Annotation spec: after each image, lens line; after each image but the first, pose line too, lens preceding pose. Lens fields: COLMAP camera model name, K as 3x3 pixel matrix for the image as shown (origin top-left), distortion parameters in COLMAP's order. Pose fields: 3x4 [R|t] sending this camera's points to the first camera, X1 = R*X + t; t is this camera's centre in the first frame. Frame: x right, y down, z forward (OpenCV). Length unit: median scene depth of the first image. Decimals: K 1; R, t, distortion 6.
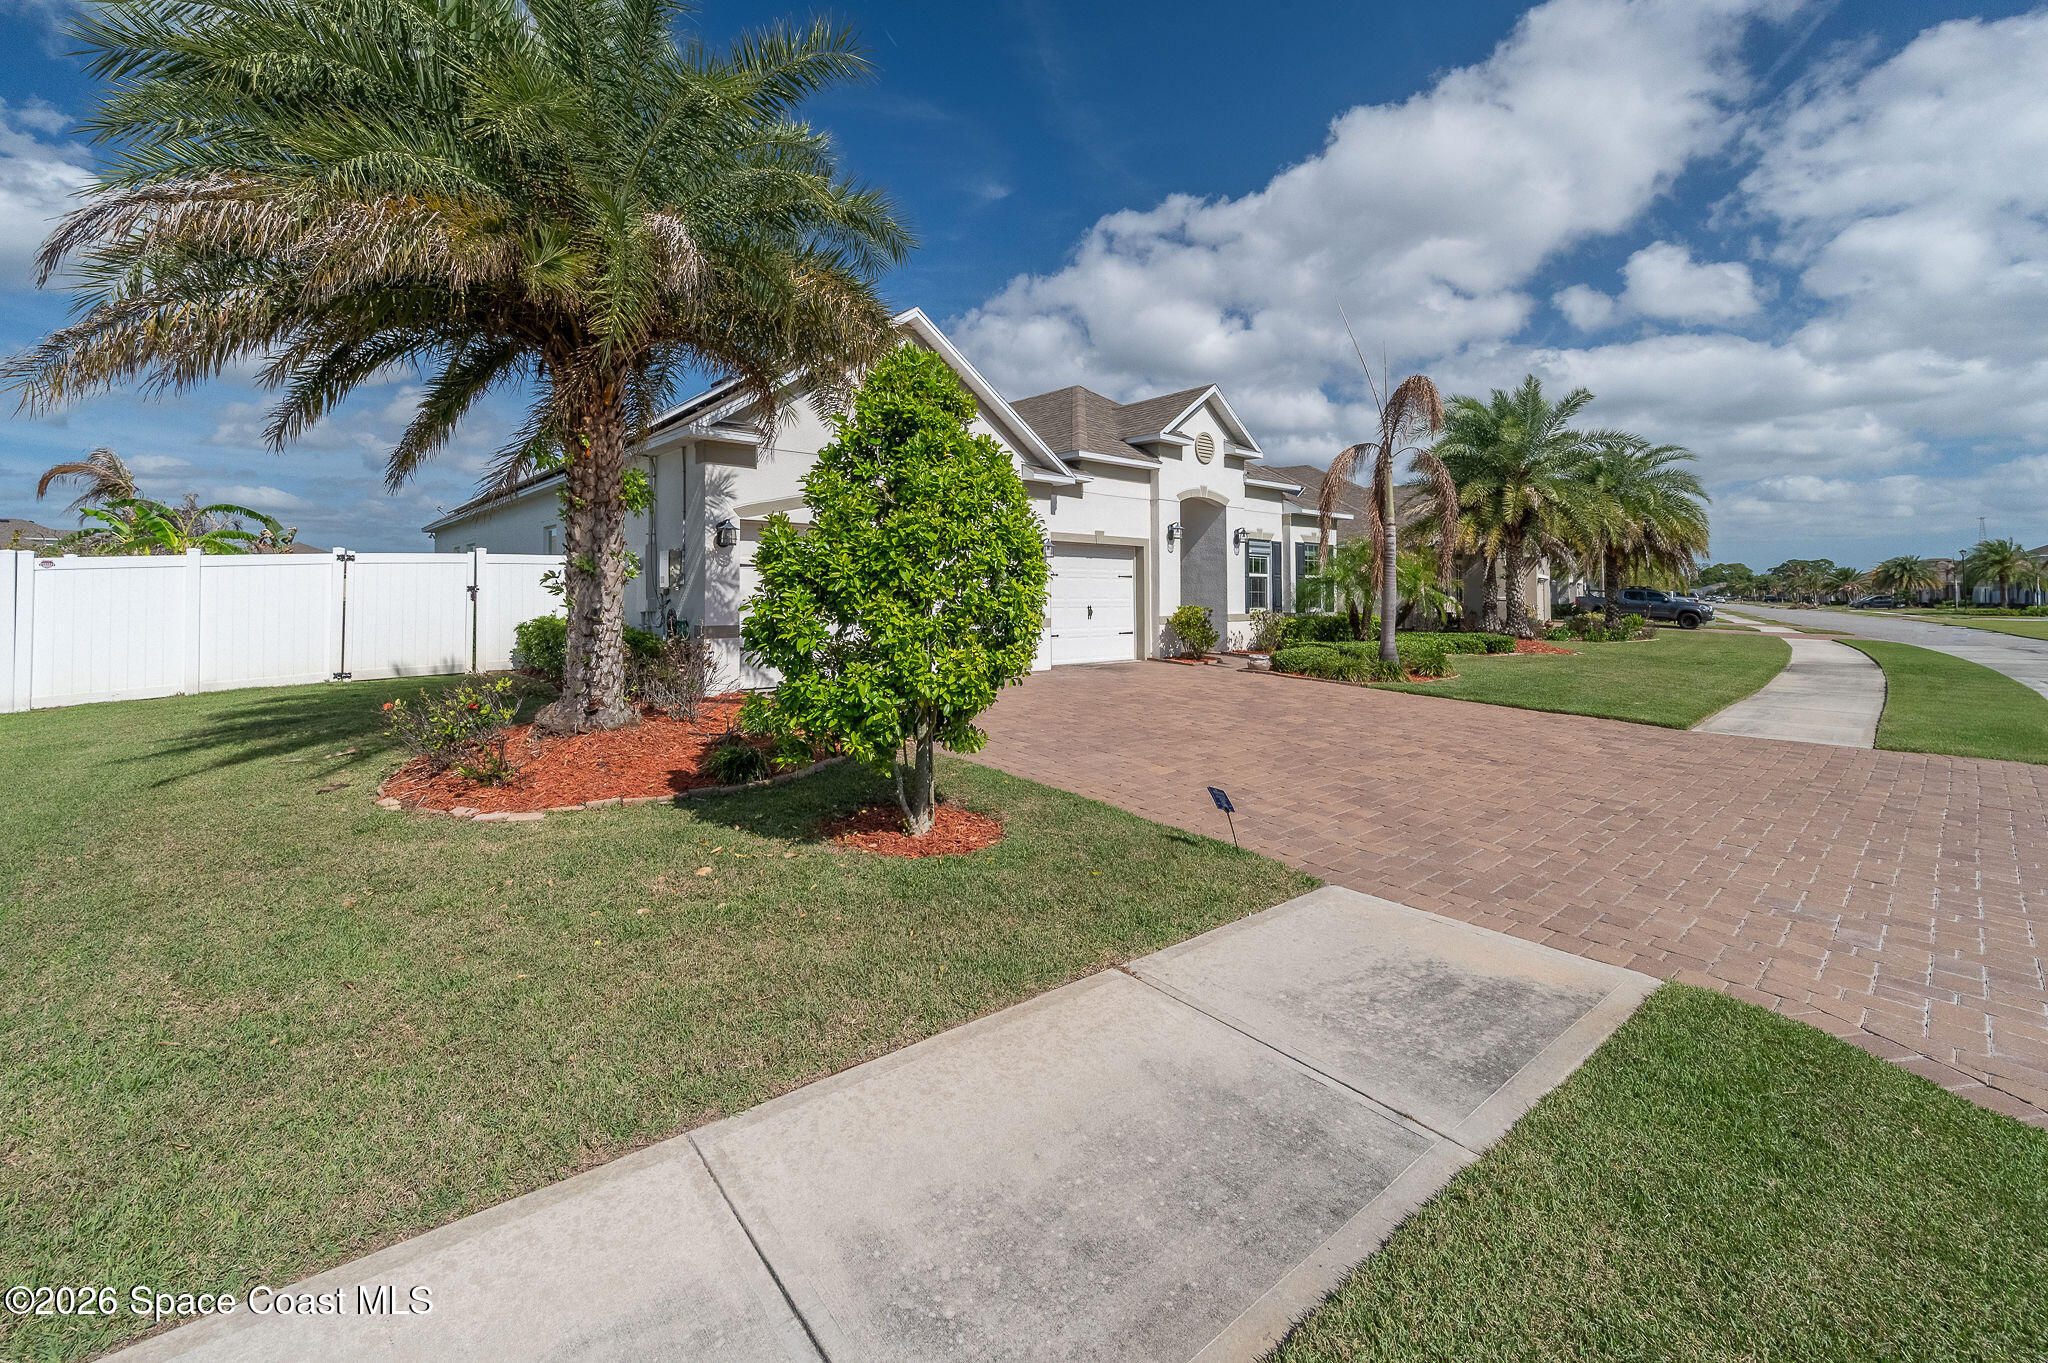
lens RADIAL K [[813.0, 0, 1049.0], [0, 813.0, 687.1], [0, 0, 1]] dist [0.000109, 0.000002]
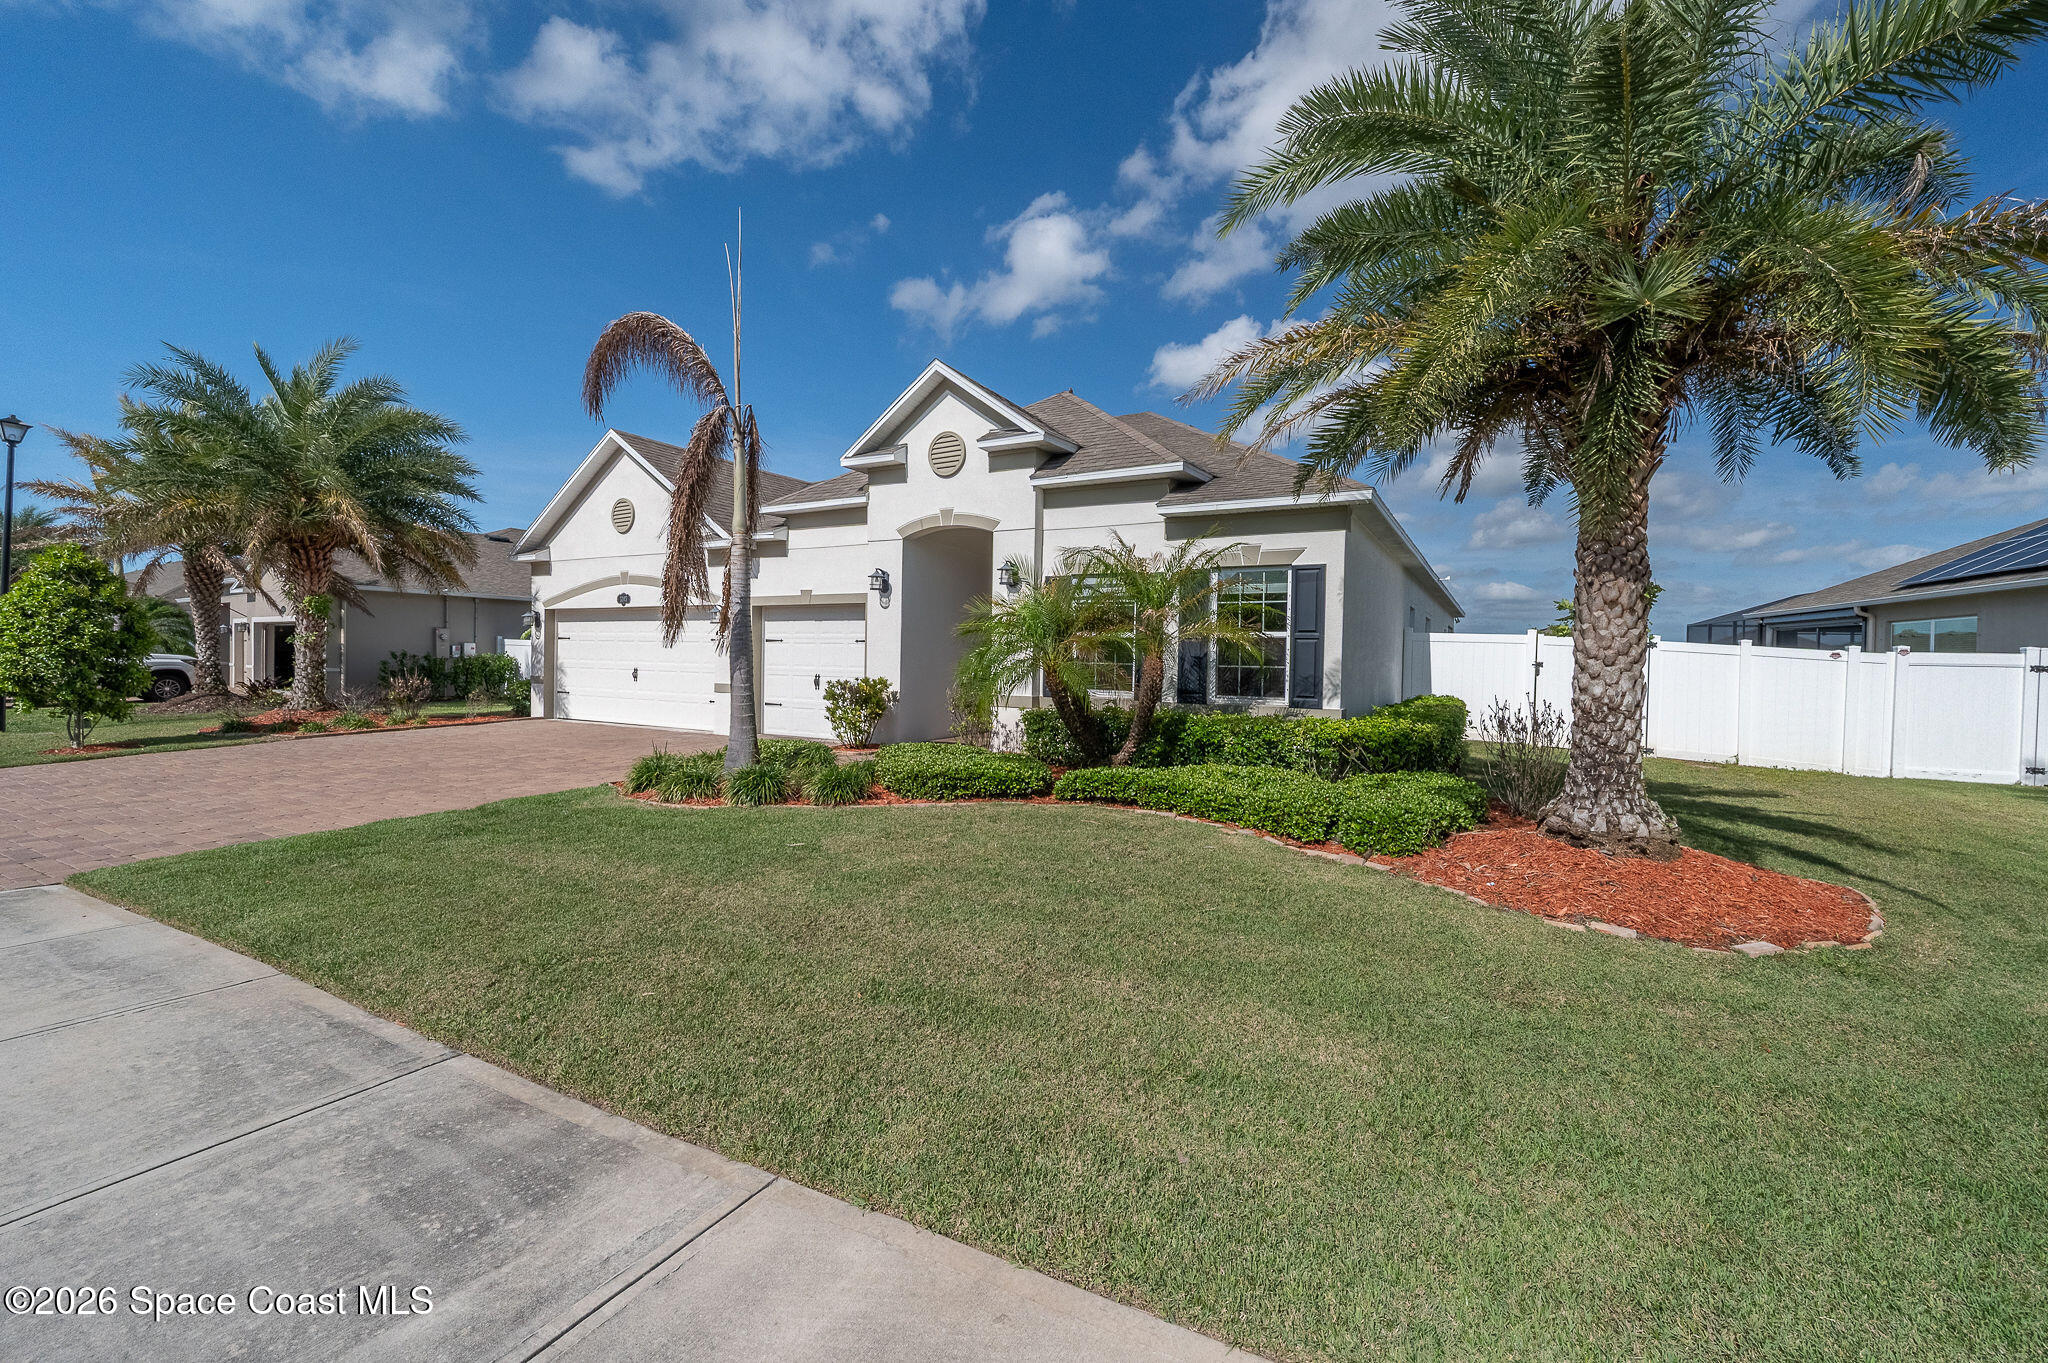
lens RADIAL K [[813.0, 0, 1049.0], [0, 813.0, 687.1], [0, 0, 1]] dist [0.000109, 0.000002]
pose [[0.345826, 0.035525, -0.937626, 0.895867], [-0.123014, 0.992374, -0.007772, -0.105650], [0.930200, 0.118029, 0.347559, 0.882663]]
